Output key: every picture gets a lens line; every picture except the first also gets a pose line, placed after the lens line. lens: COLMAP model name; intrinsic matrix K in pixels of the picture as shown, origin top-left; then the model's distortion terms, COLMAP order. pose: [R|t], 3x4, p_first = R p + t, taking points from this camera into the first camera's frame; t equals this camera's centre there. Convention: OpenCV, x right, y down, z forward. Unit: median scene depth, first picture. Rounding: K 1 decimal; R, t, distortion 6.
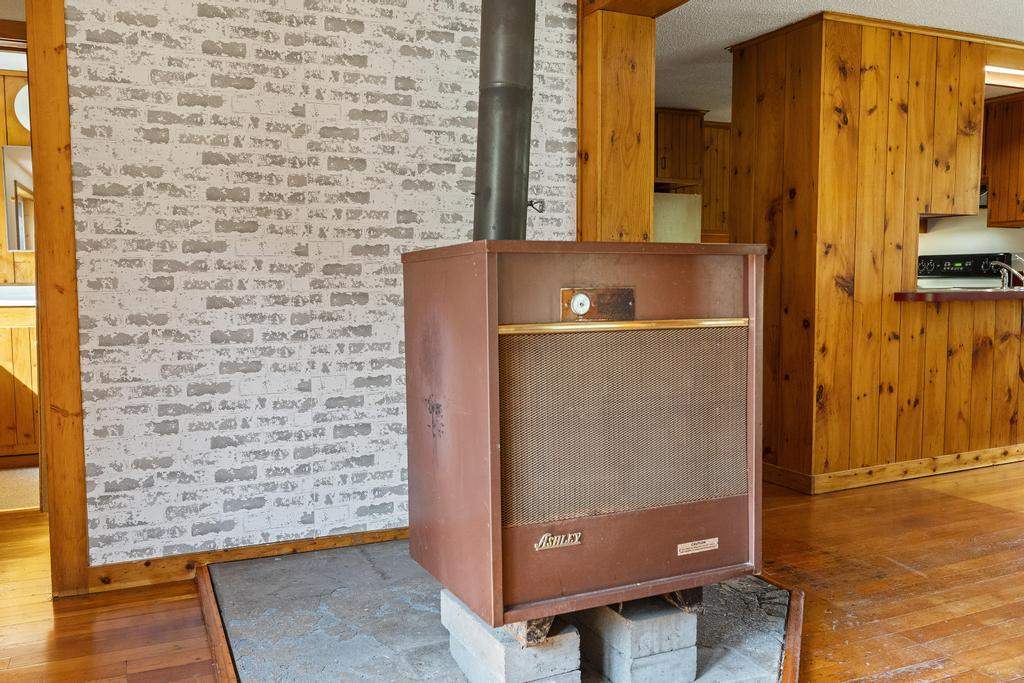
lens RADIAL K [[837.8, 0, 512.0], [0, 837.8, 341.5], [0, 0, 1]] dist [0.000252, -0.003534]
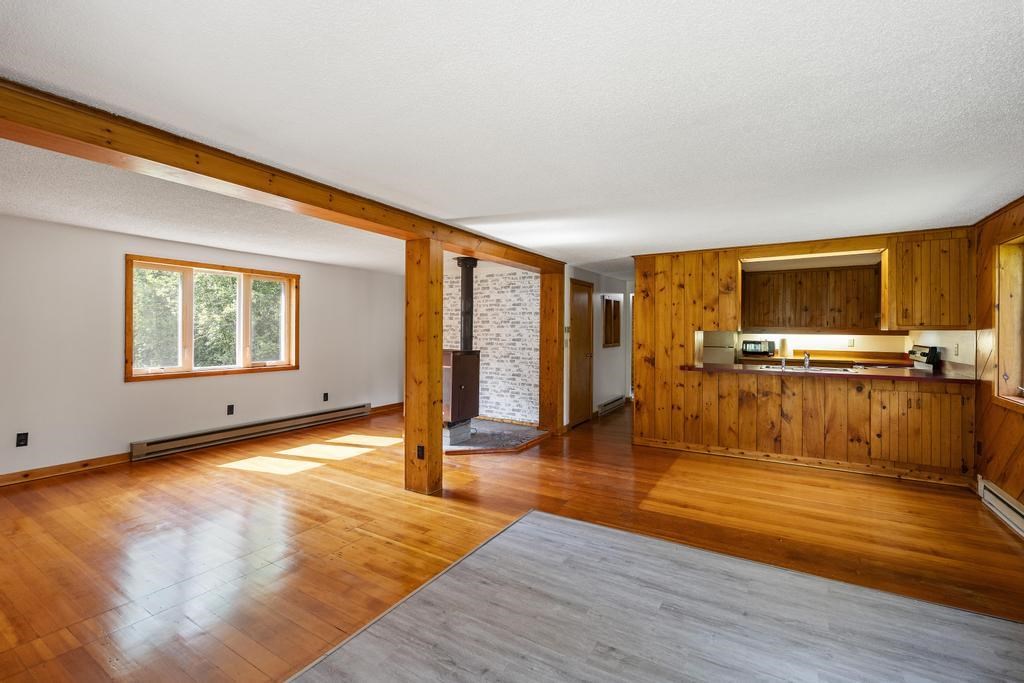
lens RADIAL K [[450.3, 0, 511.8], [0, 450.3, 327.0], [0, 0, 1]] dist [-0.001106, -0.000084]
pose [[0.562766, 0.005877, -0.826595, 1.612891], [-0.072574, 0.996465, -0.042325, -0.104032], [0.823424, 0.083808, 0.561203, -0.098577]]
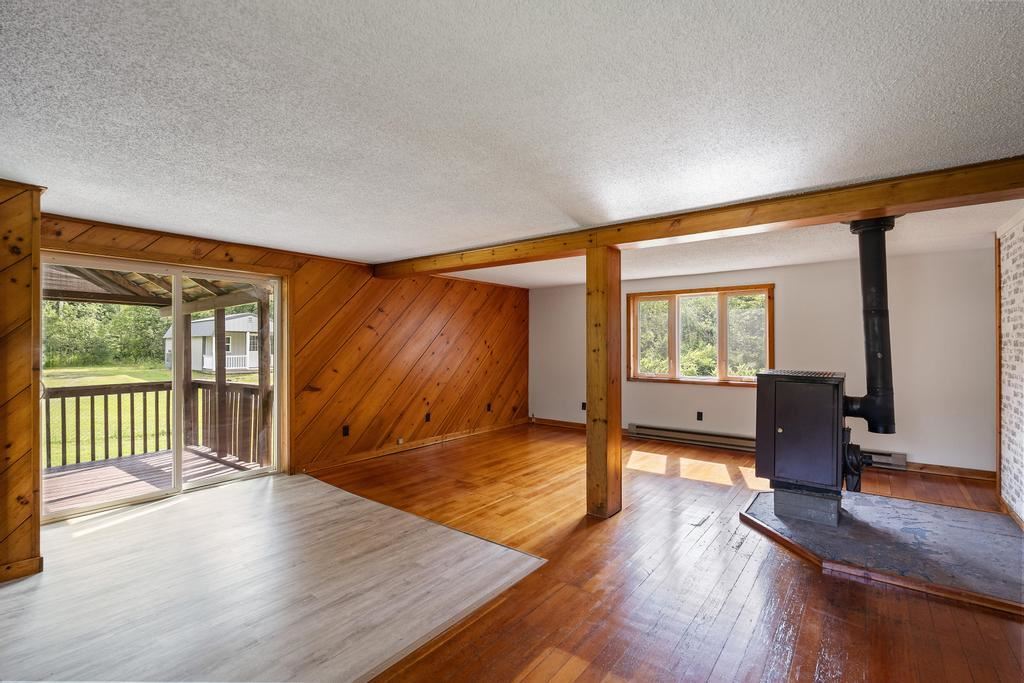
lens RADIAL K [[463.3, 0, 511.4], [0, 463.3, 348.6], [0, 0, 1]] dist [-0.000511, 0.000245]
pose [[-0.885052, 0.011630, -0.465347, 1.230711], [-0.027398, 0.996653, 0.077017, -0.202231], [0.464686, 0.080914, -0.881771, 1.328943]]
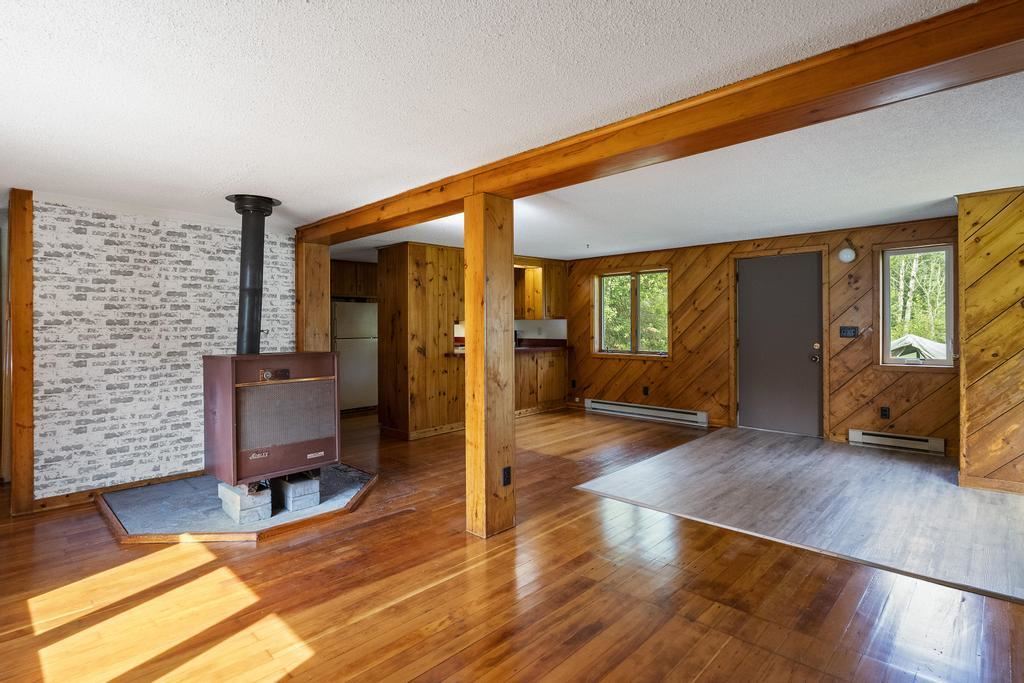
lens RADIAL K [[509.7, 0, 509.2], [0, 509.7, 324.0], [0, 0, 1]] dist [-0.001395, 0.000295]
pose [[0.931188, 0.000147, 0.364539, 0.126110], [0.028904, 0.996822, -0.074237, -0.037738], [-0.363391, 0.079665, 0.928224, -0.585367]]
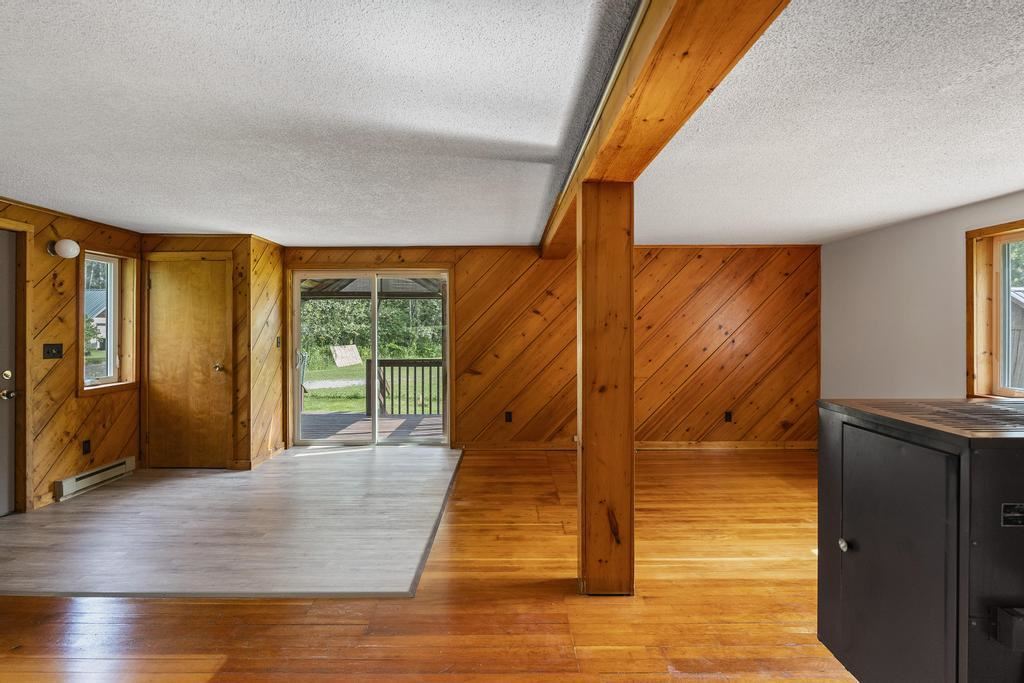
lens RADIAL K [[505.3, 0, 508.3], [0, 505.3, 336.7], [0, 0, 1]] dist [-0.000735, 0.000392]
pose [[-0.909689, 0.001680, 0.415286, 0.264537], [0.038621, 0.996000, 0.080570, -0.195652], [-0.413490, 0.089333, -0.906116, 1.228815]]
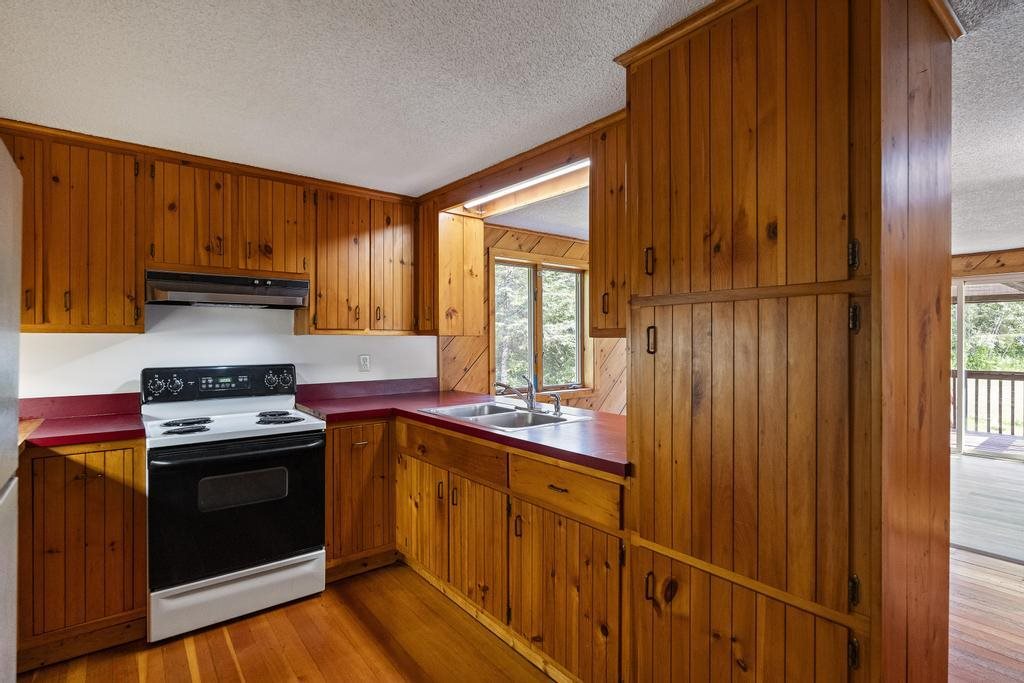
lens RADIAL K [[505.3, 0, 508.3], [0, 505.3, 336.7], [0, 0, 1]] dist [-0.000735, 0.000392]
pose [[-0.232162, 0.005965, 0.972659, 0.085044], [0.074949, 0.997118, 0.011774, -0.237206], [-0.969785, 0.075633, -0.231940, 1.751519]]
